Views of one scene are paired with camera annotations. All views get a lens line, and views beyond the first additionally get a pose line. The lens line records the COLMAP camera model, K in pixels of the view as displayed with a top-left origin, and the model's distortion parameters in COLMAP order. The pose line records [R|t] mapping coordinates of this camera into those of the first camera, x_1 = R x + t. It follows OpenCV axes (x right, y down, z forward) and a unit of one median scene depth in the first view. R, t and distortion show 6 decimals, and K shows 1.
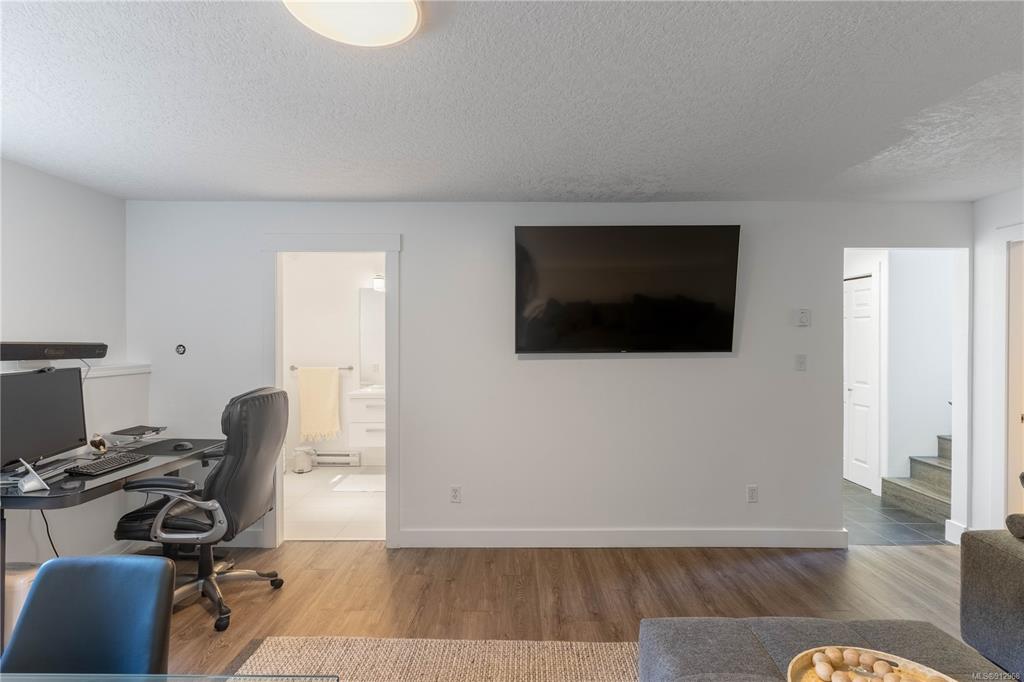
lens RADIAL K [[501.6, 0, 516.0], [0, 501.6, 344.1], [0, 0, 1]] dist [-0.045493, 0.002367]
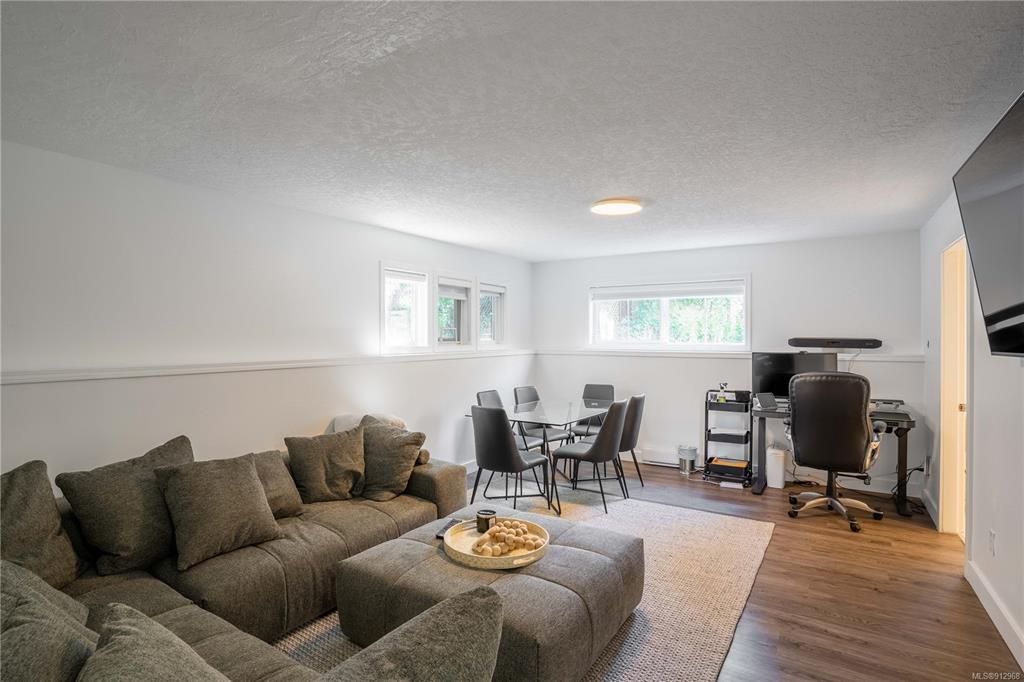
lens RADIAL K [[501.6, 0, 514.4], [0, 501.6, 339.1], [0, 0, 1]] dist [-0.045493, 0.002367]
pose [[-0.532061, 0.012625, -0.846612, 1.044518], [0.000728, 0.999895, 0.014453, -0.024124], [0.846706, 0.007074, -0.532014, 0.912765]]
